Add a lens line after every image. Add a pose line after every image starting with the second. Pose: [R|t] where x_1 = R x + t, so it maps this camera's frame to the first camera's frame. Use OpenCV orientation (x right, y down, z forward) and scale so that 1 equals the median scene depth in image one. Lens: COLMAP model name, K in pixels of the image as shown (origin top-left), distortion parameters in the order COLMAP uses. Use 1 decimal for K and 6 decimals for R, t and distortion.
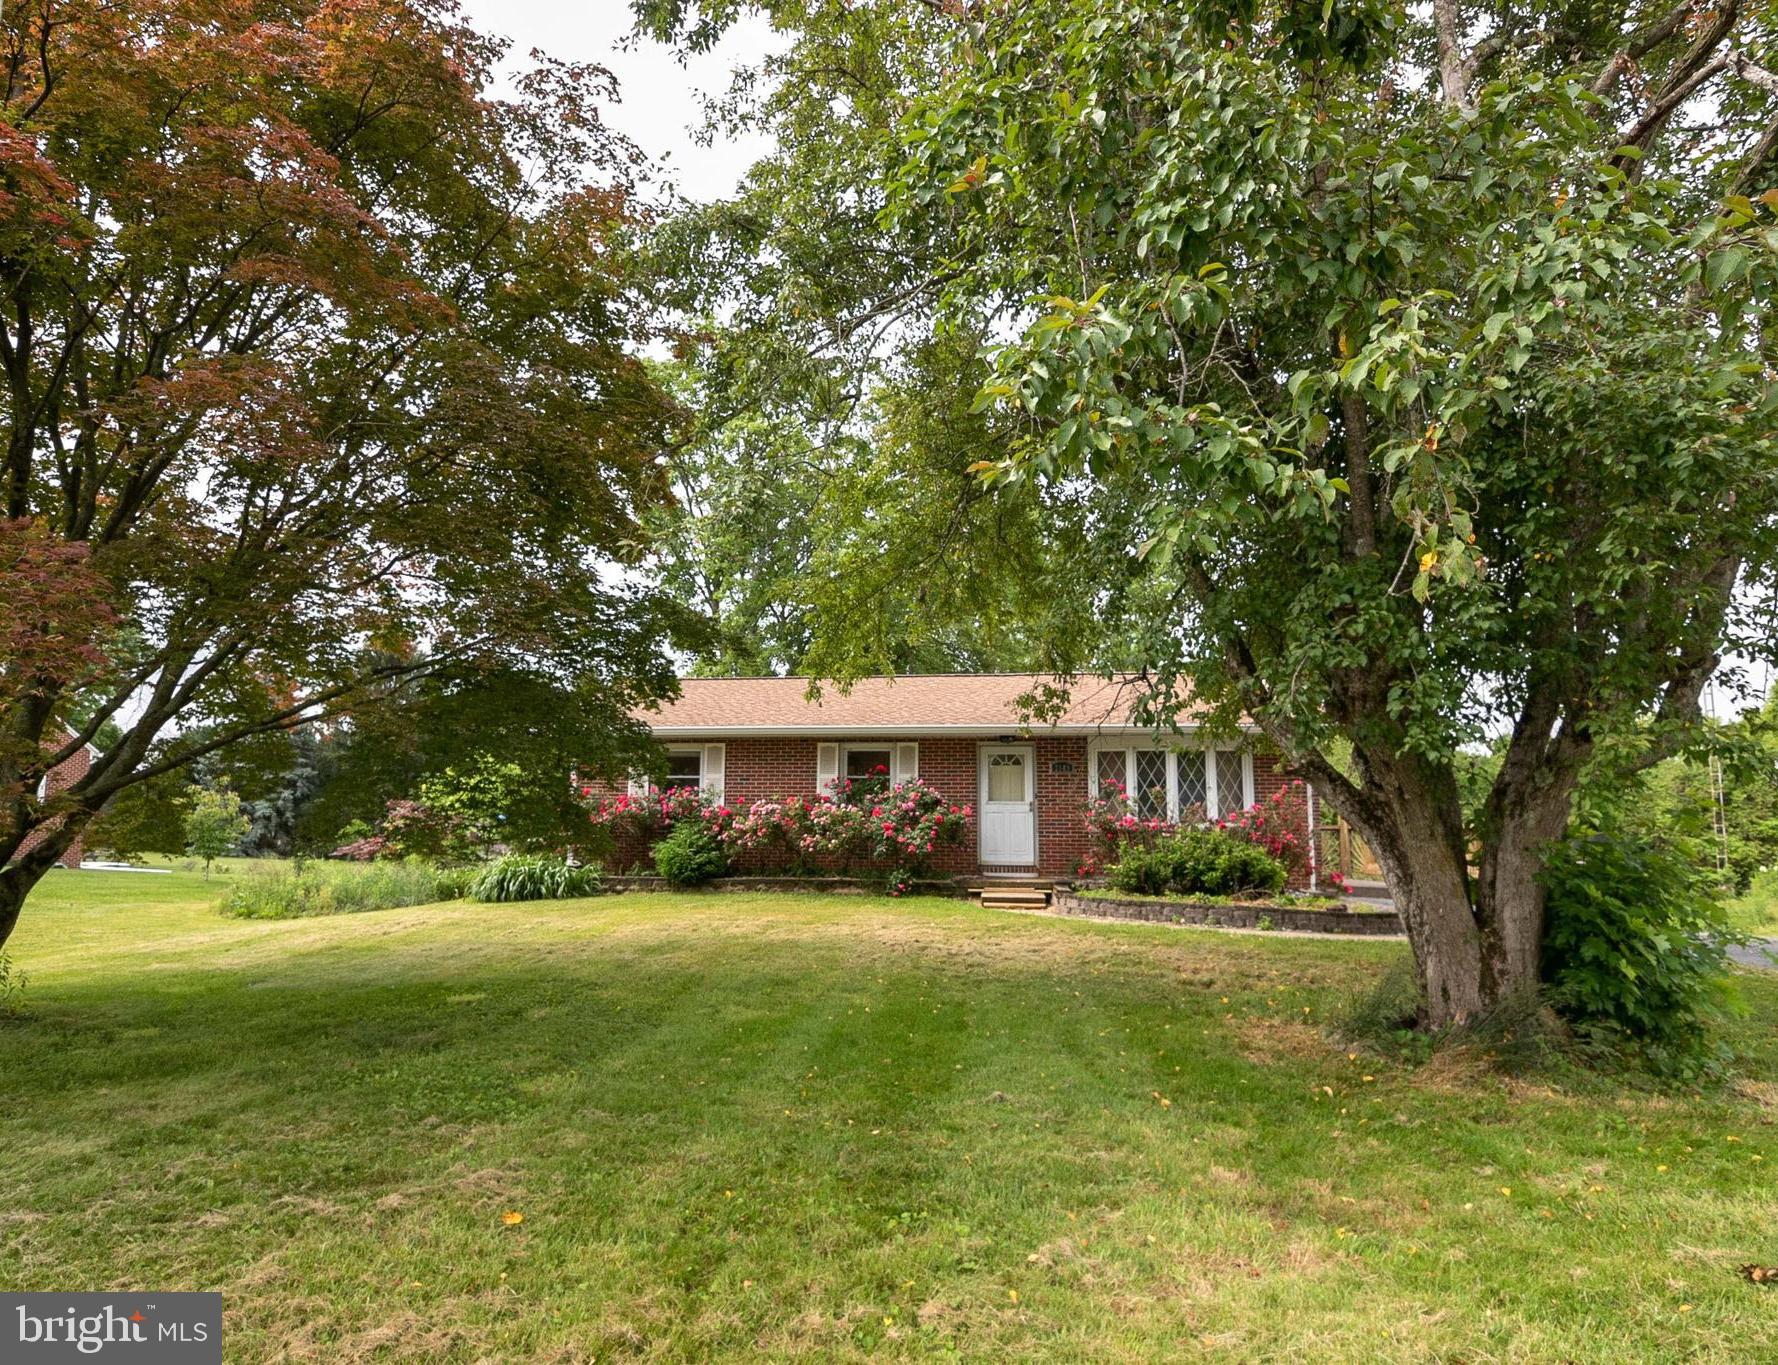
lens RADIAL K [[898.1, 0, 864.8], [0, 898.1, 703.0], [0, 0, 1]] dist [-0.003572, -0.000899]
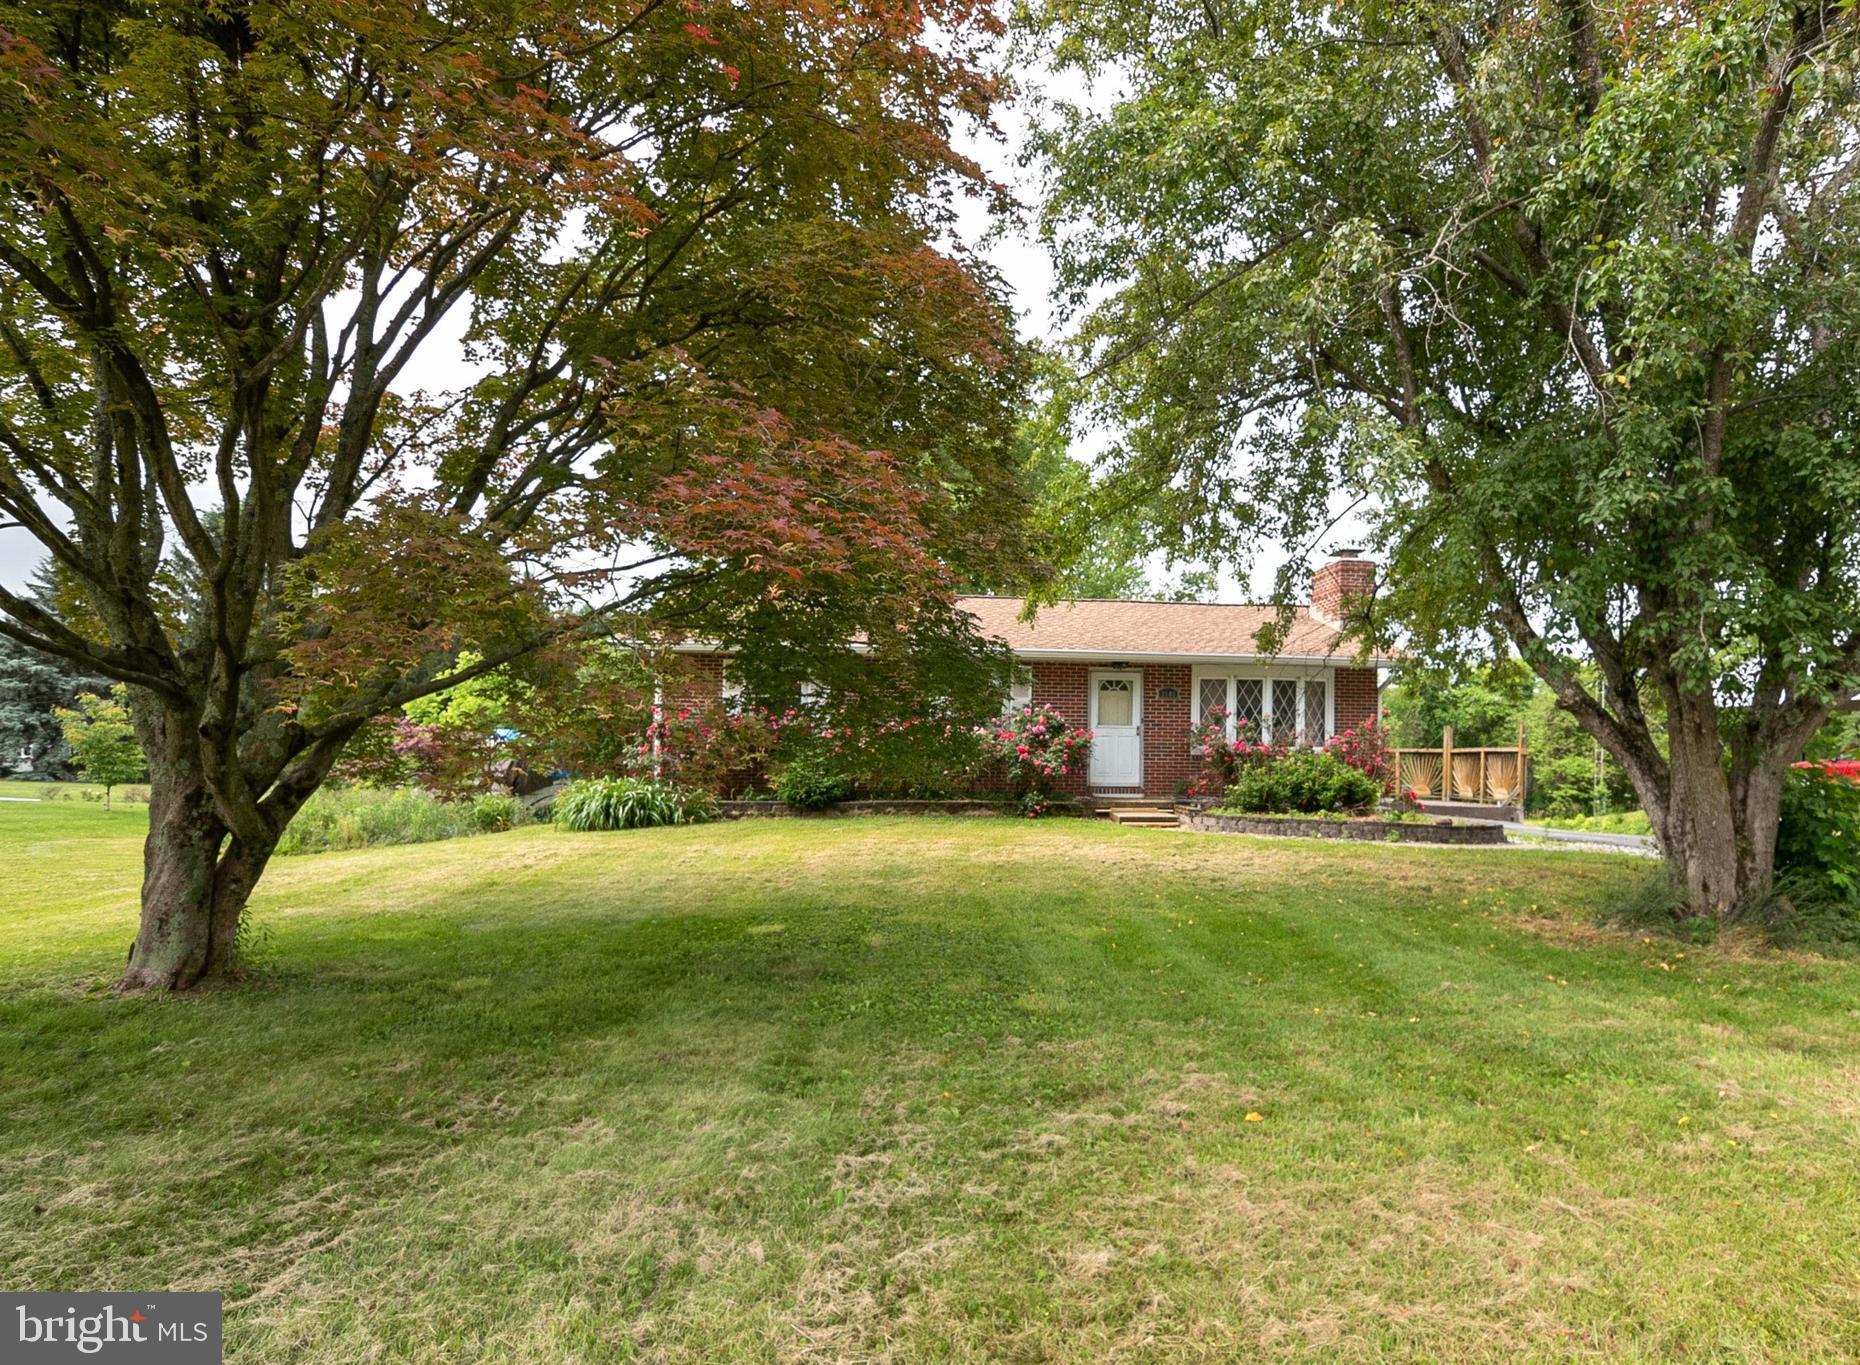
lens RADIAL K [[911.7, 0, 1051.9], [0, 911.7, 729.5], [0, 0, 1]] dist [-0.000644, 0.000373]
pose [[0.970529, 0.008363, 0.240838, -0.187726], [-0.036497, 0.992970, 0.112595, -0.001429], [-0.238203, -0.118067, 0.964012, 0.007193]]
